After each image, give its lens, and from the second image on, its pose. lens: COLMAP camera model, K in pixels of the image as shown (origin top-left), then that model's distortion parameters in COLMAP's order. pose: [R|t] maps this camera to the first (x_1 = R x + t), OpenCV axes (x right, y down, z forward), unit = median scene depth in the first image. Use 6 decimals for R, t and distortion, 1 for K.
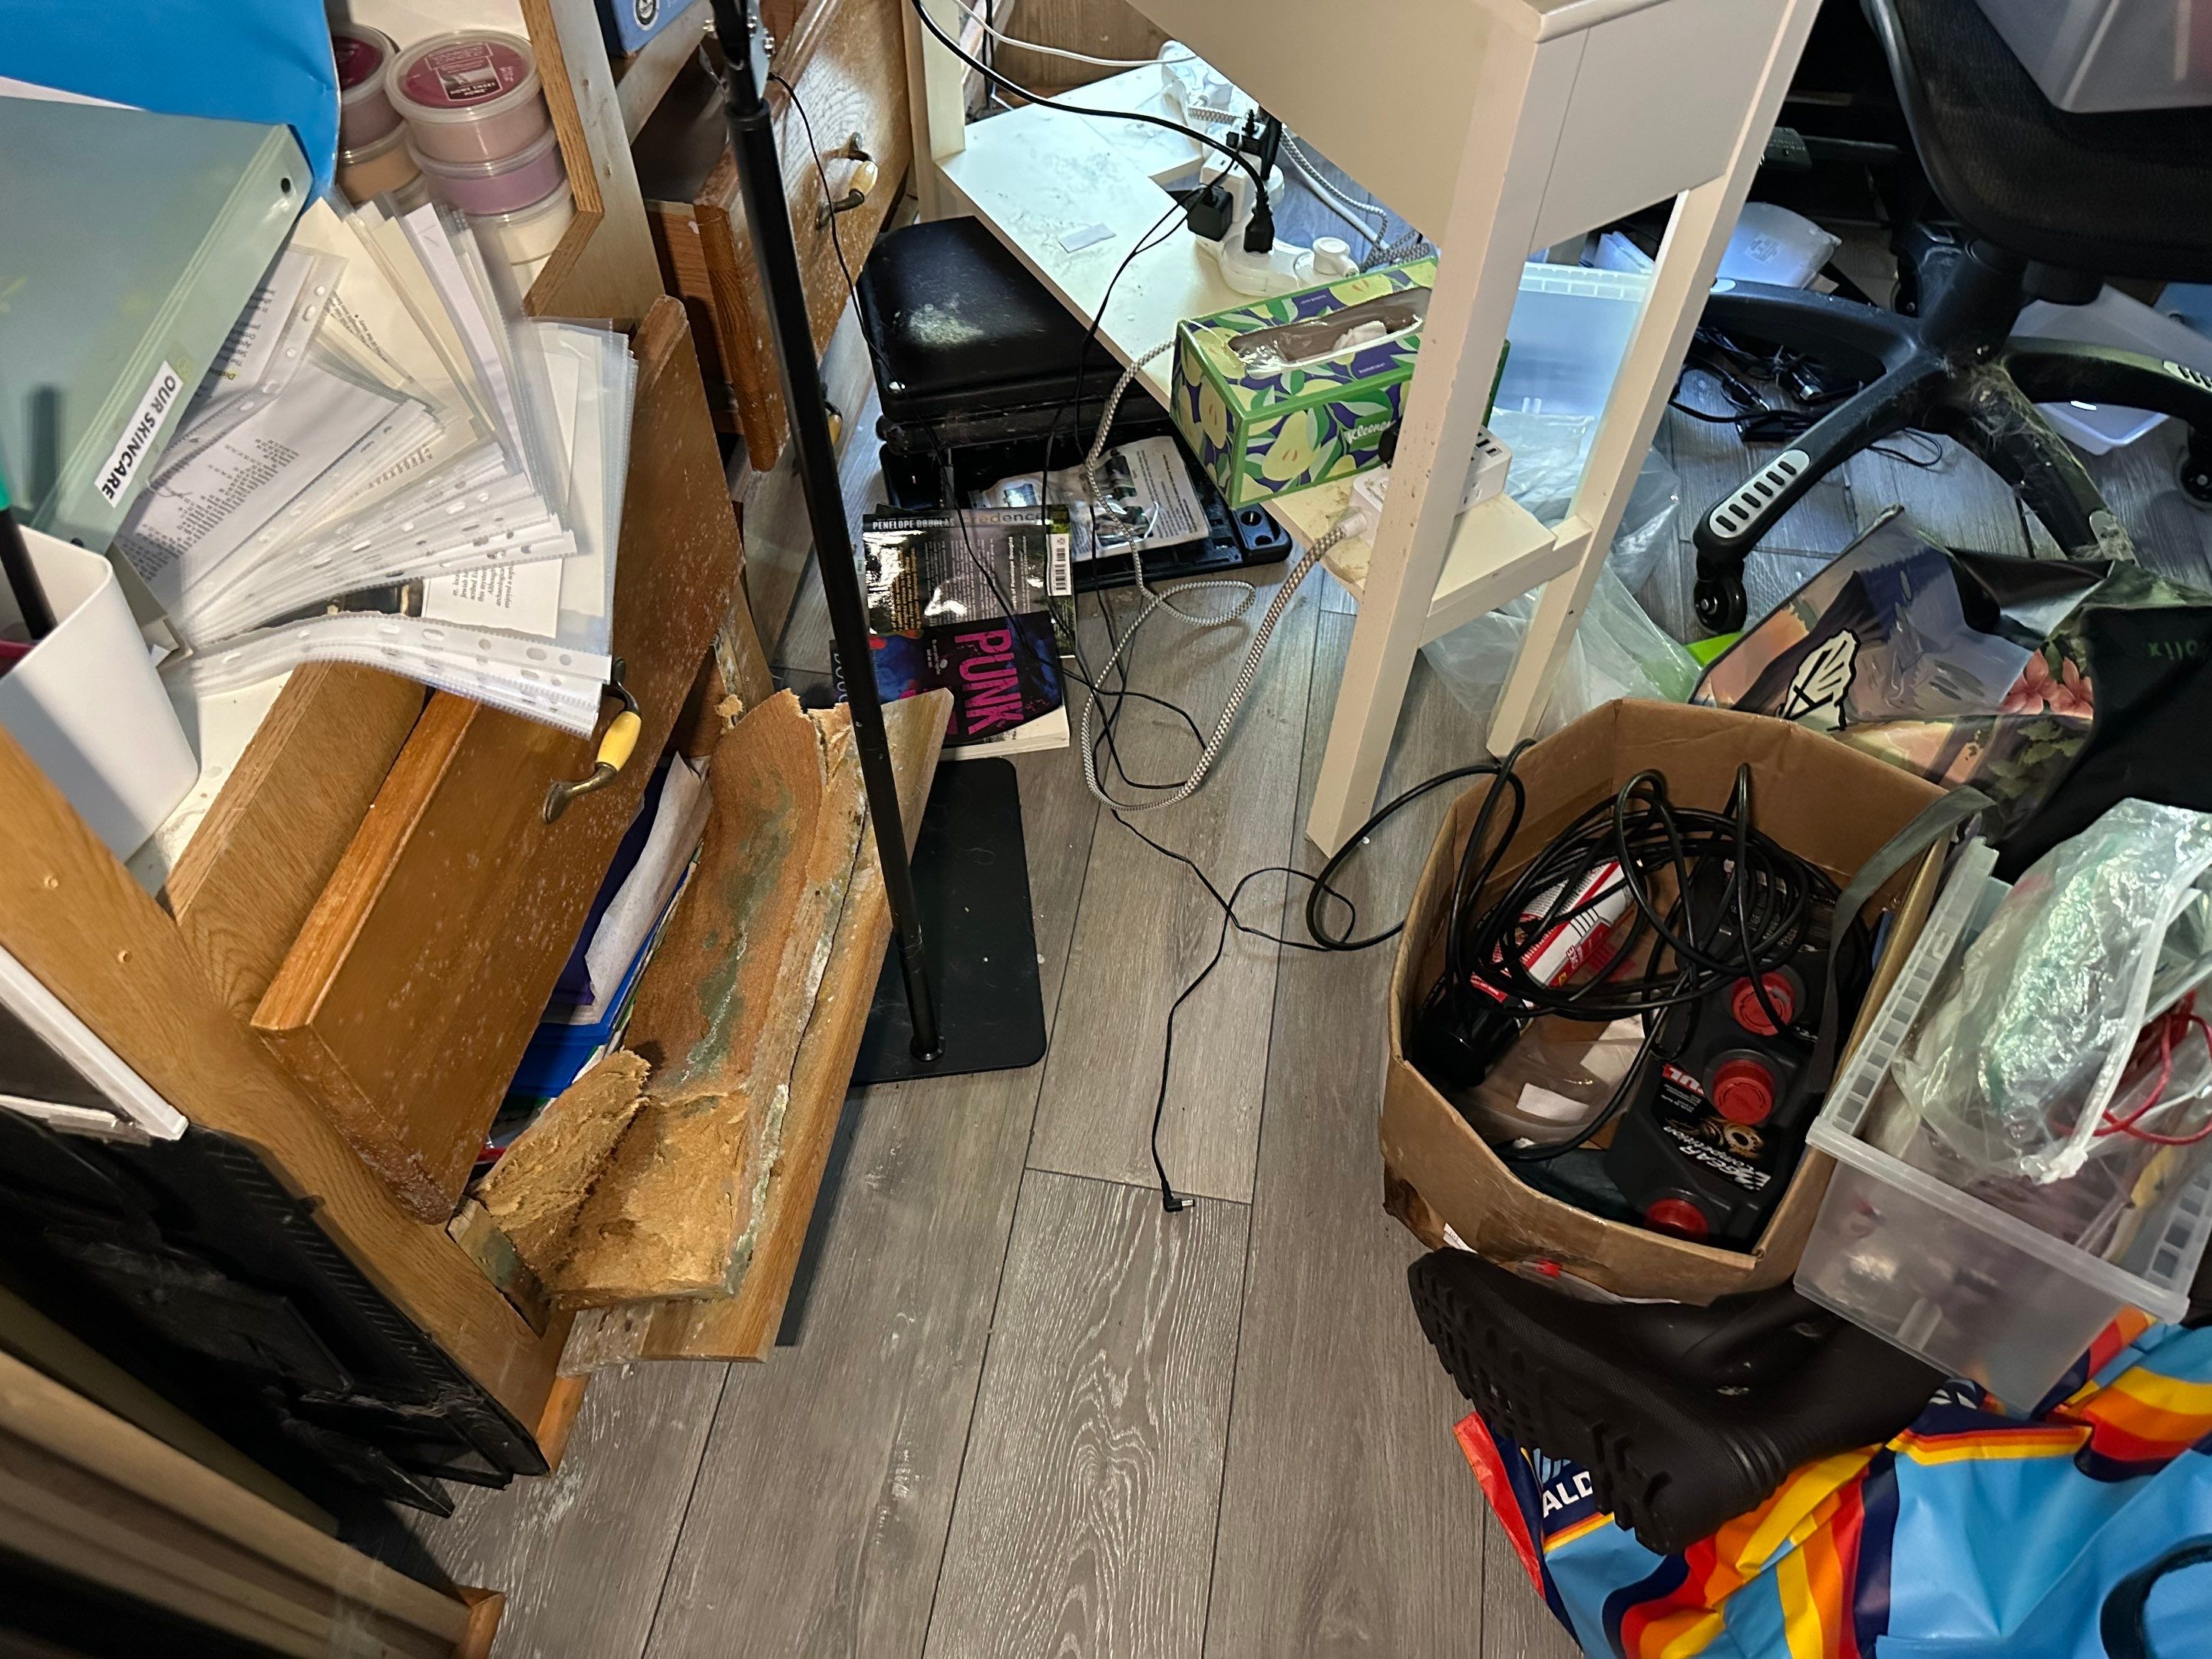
lens RADIAL K [[1547.7, 0, 1098.1], [0, 1547.7, 857.0], [0, 0, 1]] dist [0.001023, -0.011711]
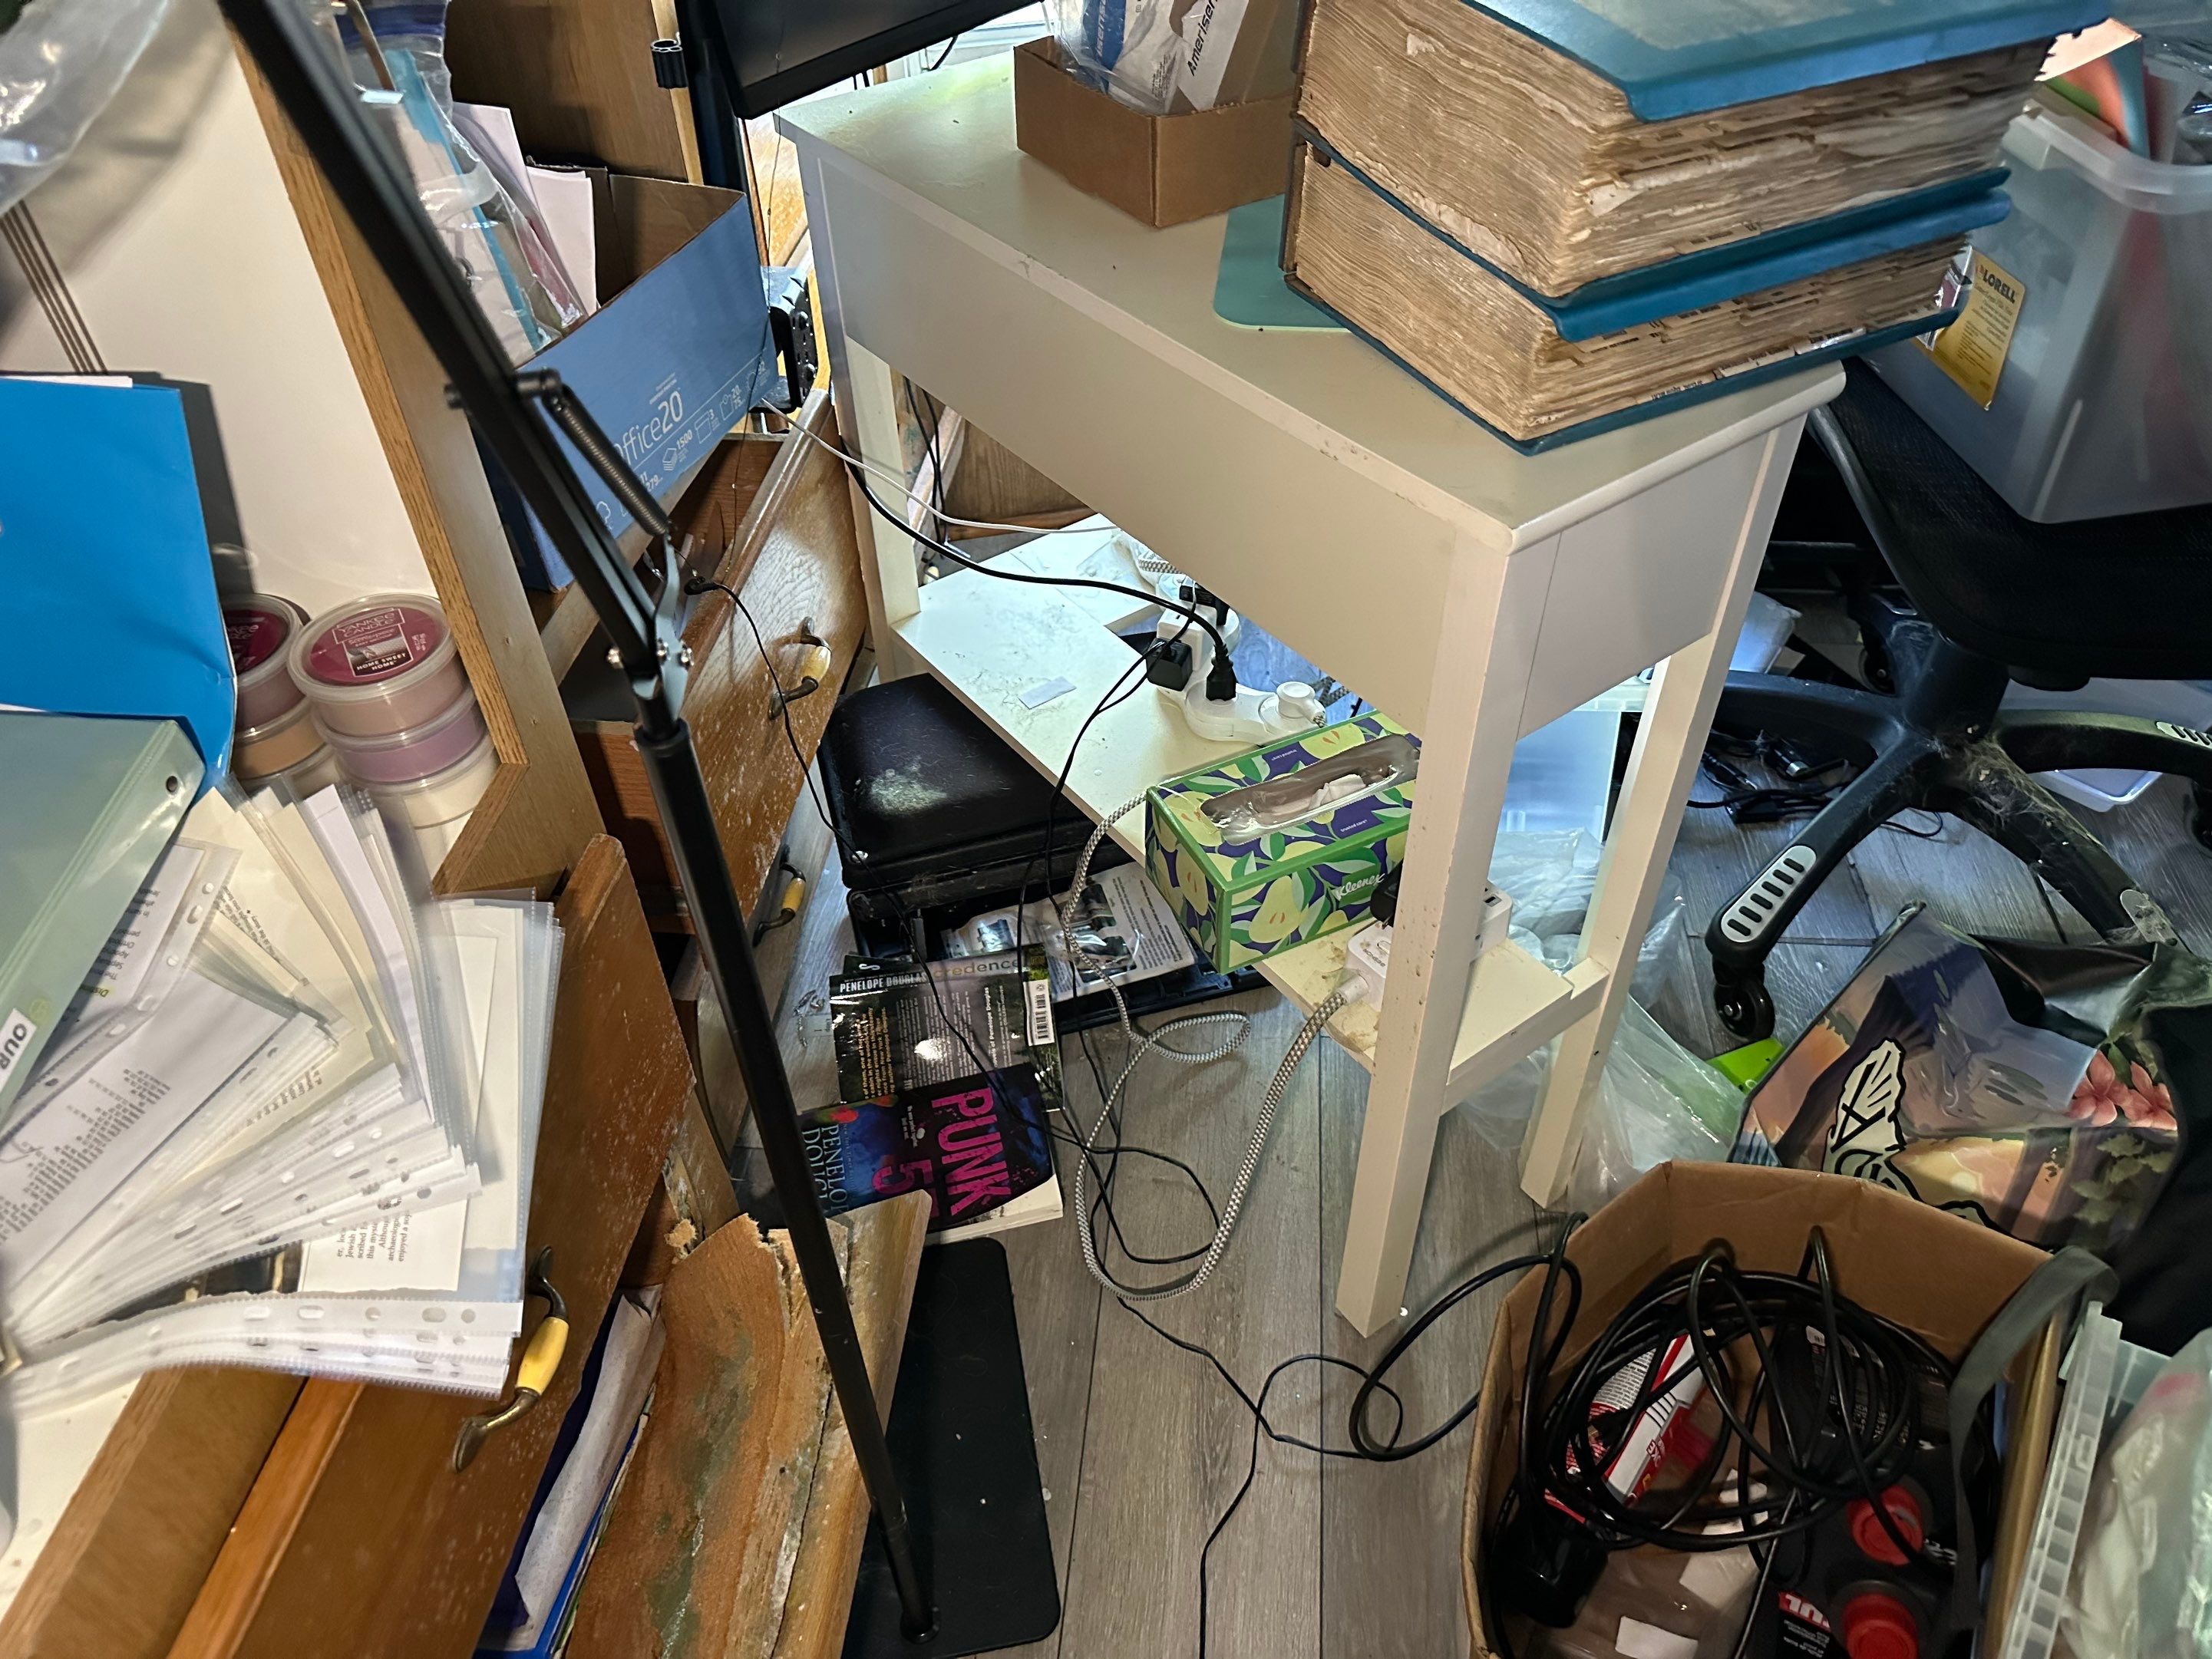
lens RADIAL K [[1547.7, 0, 1098.1], [0, 1547.7, 857.0], [0, 0, 1]] dist [0.001023, -0.011711]
pose [[0.997369, -0.071073, 0.014250, 0.004843], [0.072487, 0.978235, -0.194428, -0.120267], [-0.000121, 0.194949, 0.980813, 0.073823]]
